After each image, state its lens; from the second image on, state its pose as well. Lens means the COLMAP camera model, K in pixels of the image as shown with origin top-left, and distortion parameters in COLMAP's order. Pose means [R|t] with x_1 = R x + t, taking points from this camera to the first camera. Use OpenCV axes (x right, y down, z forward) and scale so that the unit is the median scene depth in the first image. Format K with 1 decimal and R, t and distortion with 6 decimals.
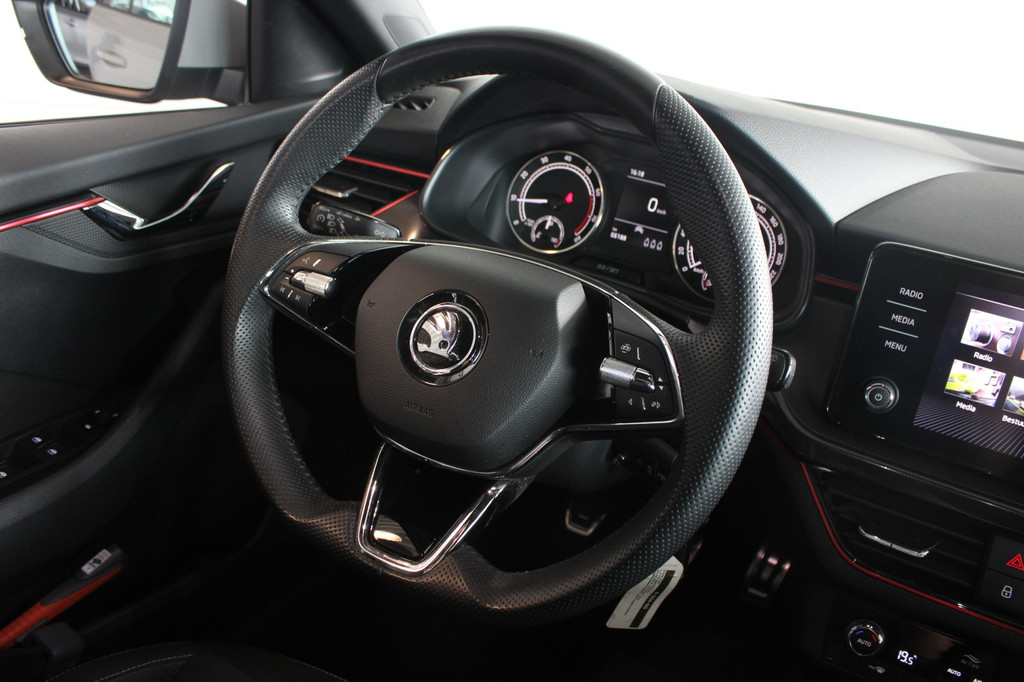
lens RADIAL K [[846.0, 0, 512.0], [0, 846.0, 341.0], [0, 0, 1]] dist [-0.170087, 0.148399]
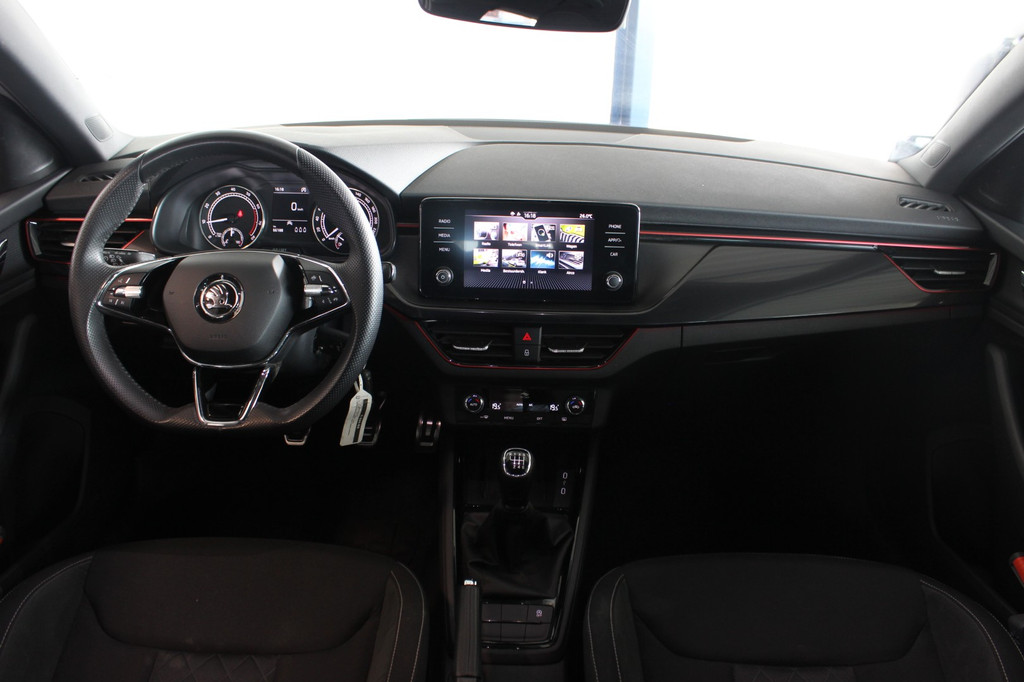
lens RADIAL K [[846.0, 0, 512.0], [0, 846.0, 341.0], [0, 0, 1]] dist [-0.170087, 0.148399]
pose [[0.873241, -0.268103, 0.406905, -0.196072], [0.260618, 0.962533, 0.074896, 0.080469], [-0.411739, 0.040645, 0.910395, -0.654494]]
